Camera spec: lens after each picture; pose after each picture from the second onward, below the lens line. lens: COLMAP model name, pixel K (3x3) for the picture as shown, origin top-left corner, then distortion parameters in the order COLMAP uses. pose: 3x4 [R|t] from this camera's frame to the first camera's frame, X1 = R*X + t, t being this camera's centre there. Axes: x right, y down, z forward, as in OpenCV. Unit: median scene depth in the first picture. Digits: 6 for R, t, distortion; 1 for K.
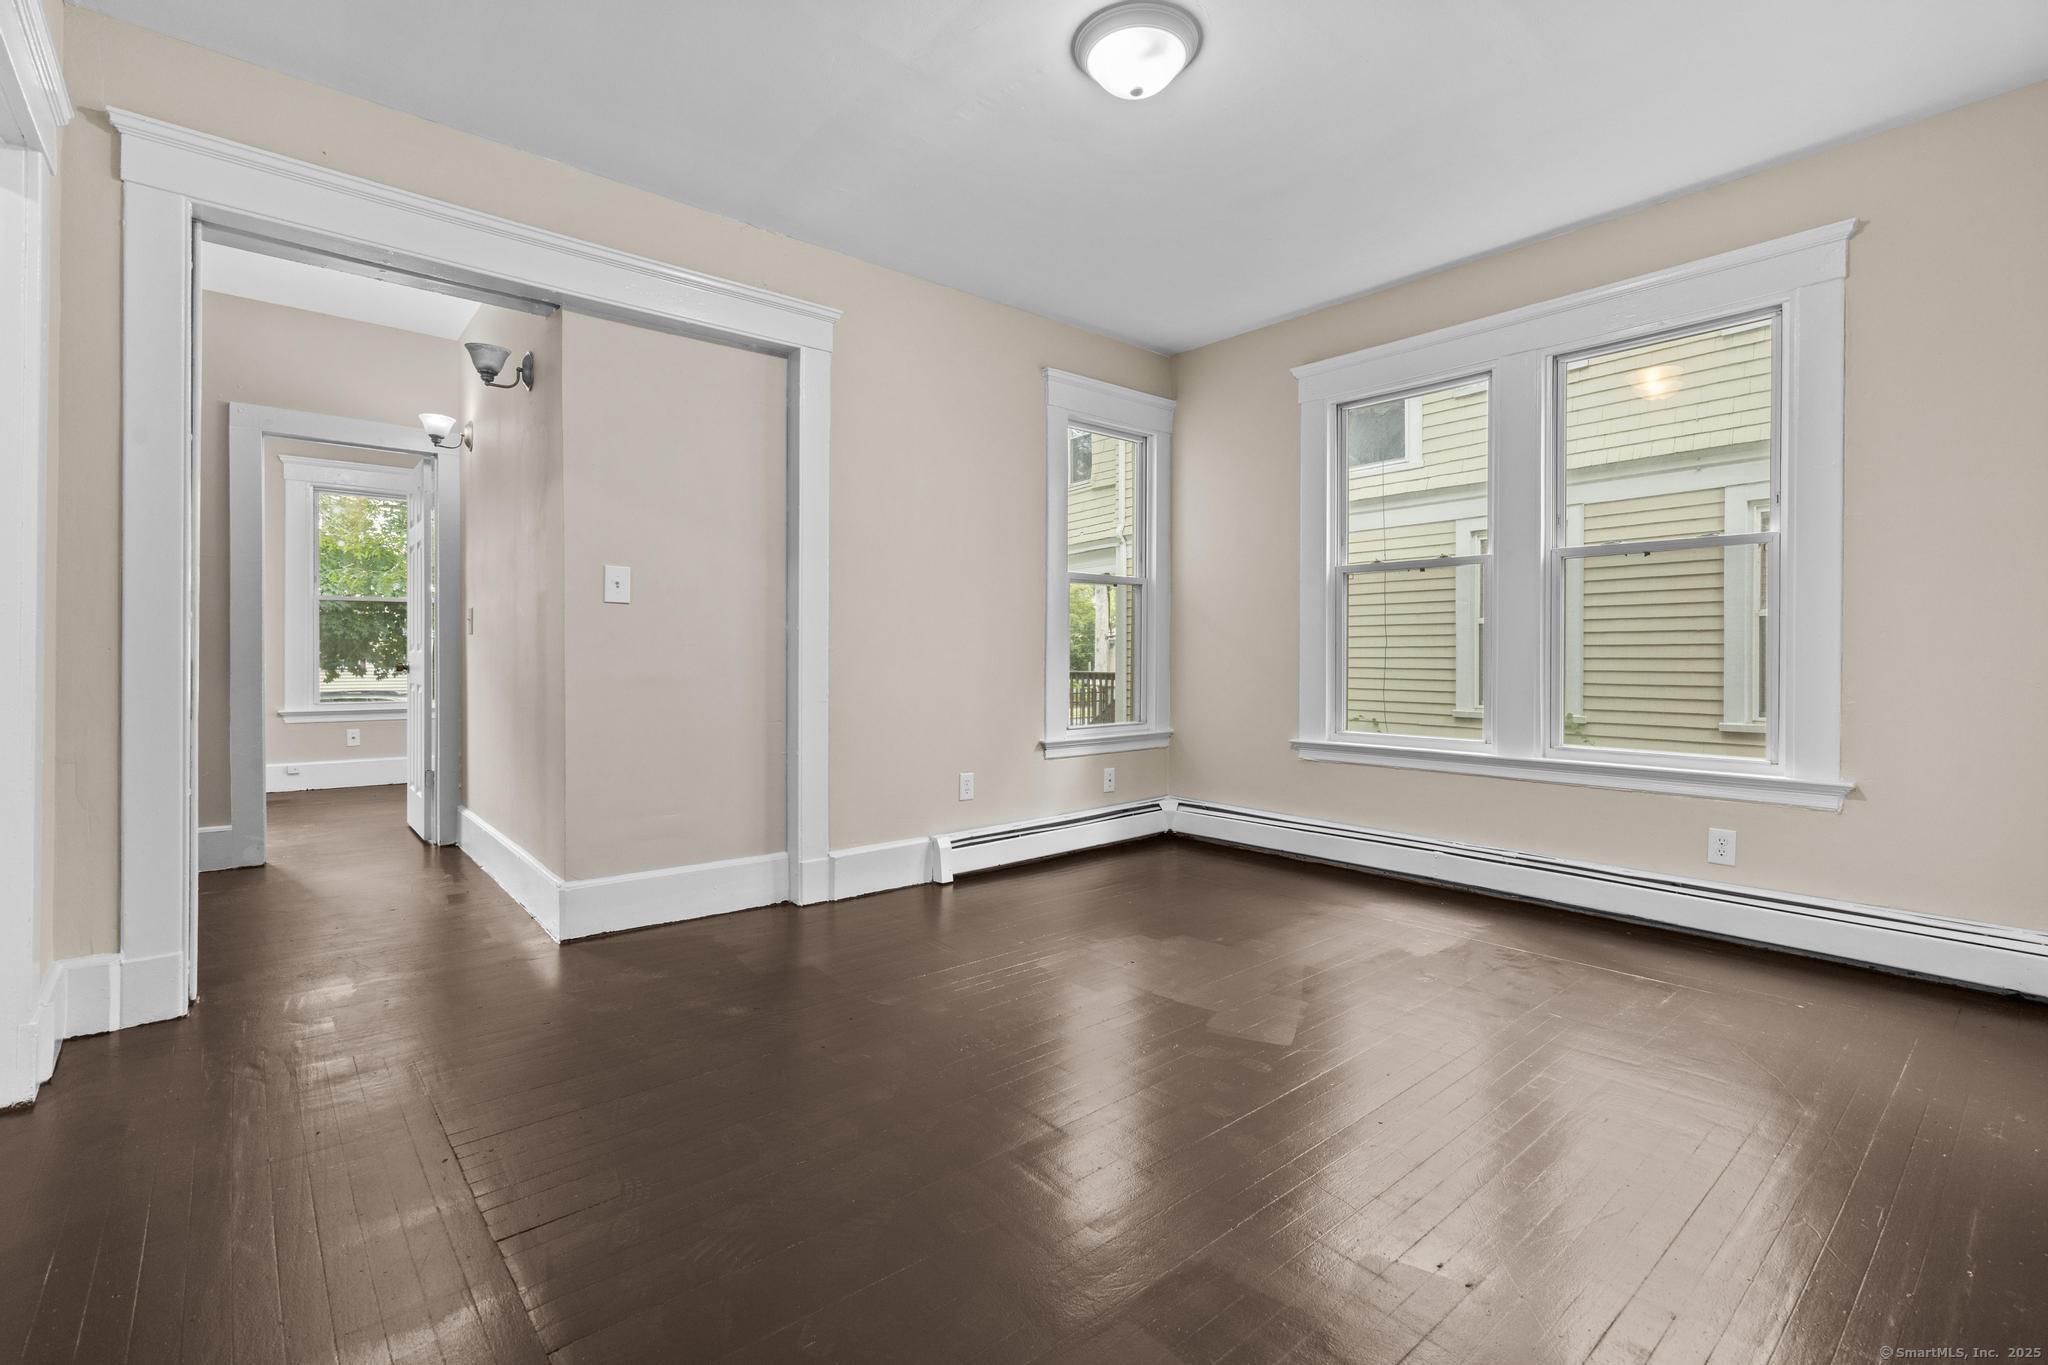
lens RADIAL K [[924.0, 0, 1017.5], [0, 924.0, 661.7], [0, 0, 1]] dist [-0.008096, 0.003480]
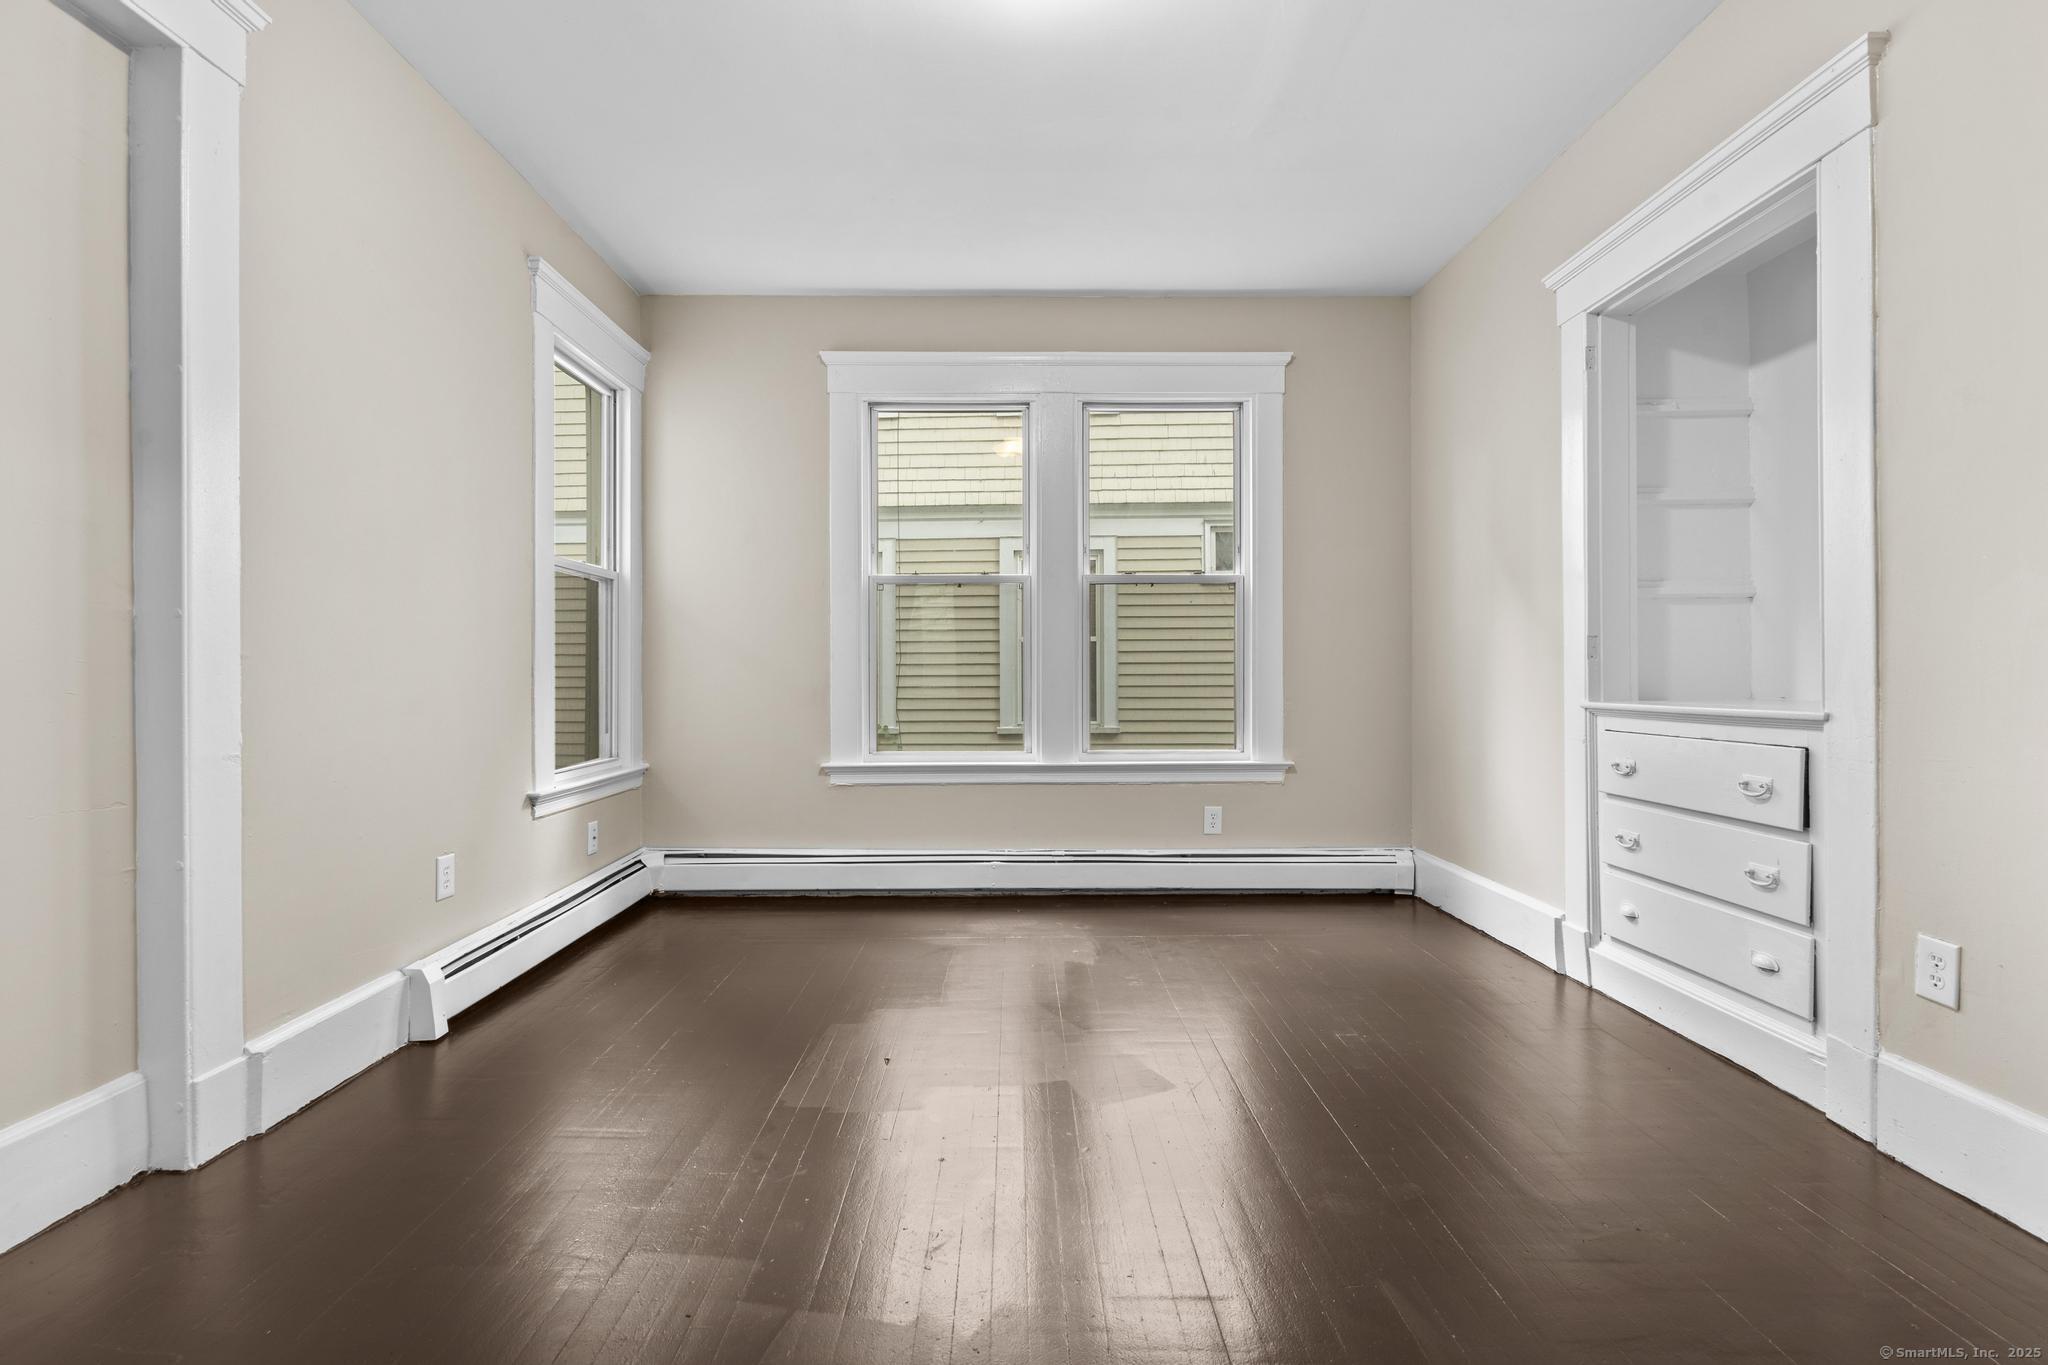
lens RADIAL K [[924.0, 0, 1007.9], [0, 924.0, 678.0], [0, 0, 1]] dist [-0.008096, 0.003480]
pose [[0.642609, -0.004235, 0.766183, -0.277019], [0.008769, 0.999960, -0.001829, 0.003670], [-0.766144, 0.007894, 0.642620, 0.286494]]
